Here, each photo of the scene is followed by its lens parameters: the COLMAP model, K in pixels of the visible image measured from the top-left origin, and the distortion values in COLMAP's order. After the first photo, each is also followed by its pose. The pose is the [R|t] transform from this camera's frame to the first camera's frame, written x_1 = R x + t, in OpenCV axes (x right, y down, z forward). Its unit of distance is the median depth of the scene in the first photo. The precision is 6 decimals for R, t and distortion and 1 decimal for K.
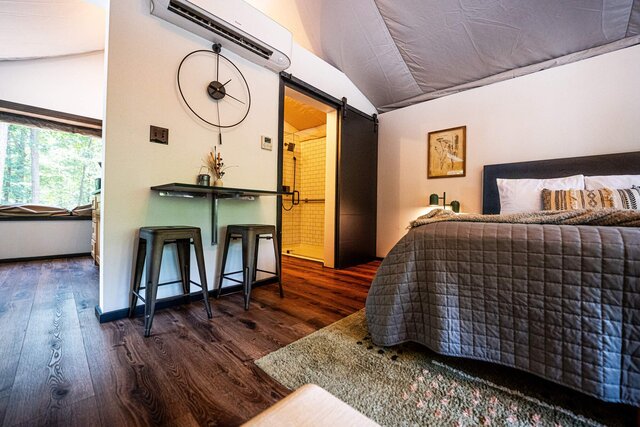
lens RADIAL K [[258.5, 0, 321.4], [0, 258.5, 214.1], [0, 0, 1]] dist [-0.026879, 0.001981]
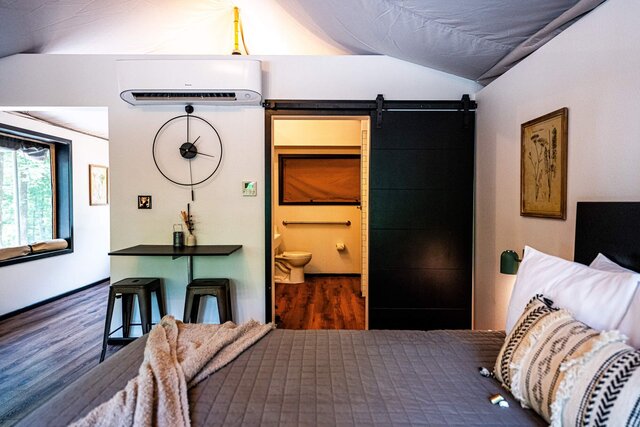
lens RADIAL K [[378.9, 0, 321.7], [0, 378.9, 214.4], [0, 0, 1]] dist [0.009549, 0.000978]
pose [[0.682707, 0.011638, -0.730599, 1.151809], [-0.000385, 0.999879, 0.015567, -0.253046], [0.730692, -0.010346, 0.682629, 0.341113]]
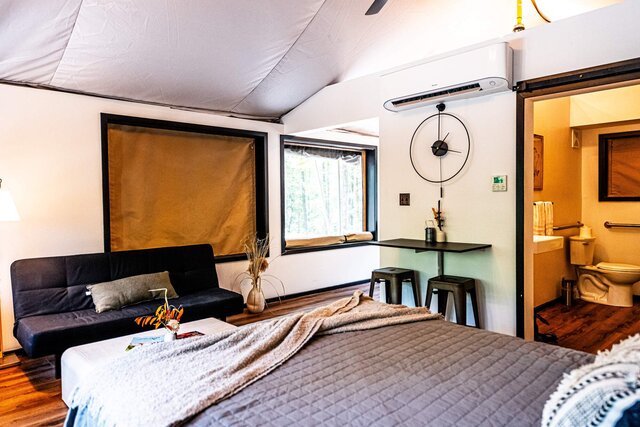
lens RADIAL K [[436.9, 0, 321.9], [0, 436.9, 212.8], [0, 0, 1]] dist [0.020956, -0.008695]
pose [[-0.060743, 0.014730, -0.998045, 1.509589], [-0.001537, 0.999889, 0.014851, -0.246692], [0.998152, 0.002437, -0.060714, 0.640230]]
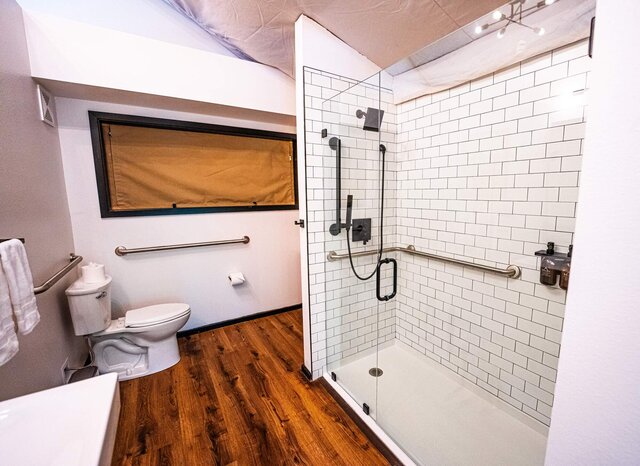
lens RADIAL K [[282.2, 0, 348.9], [0, 282.2, 233.6], [0, 0, 1]] dist [-0.023019, 0.000921]
pose [[0.975654, 0.010734, -0.219052, -0.139156], [0.018155, 0.991421, 0.129440, -0.346452], [0.218562, -0.130265, 0.967089, 1.334986]]
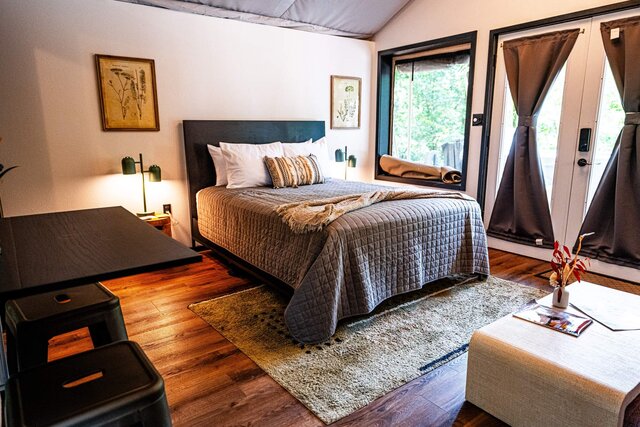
lens RADIAL K [[418.2, 0, 321.7], [0, 418.2, 214.8], [0, 0, 1]] dist [0.017720, -0.003240]
pose [[0.172516, -0.218100, 0.960557, -0.891723], [0.018907, 0.975732, 0.218150, -0.253352], [-0.984825, -0.019473, 0.172453, 0.479390]]
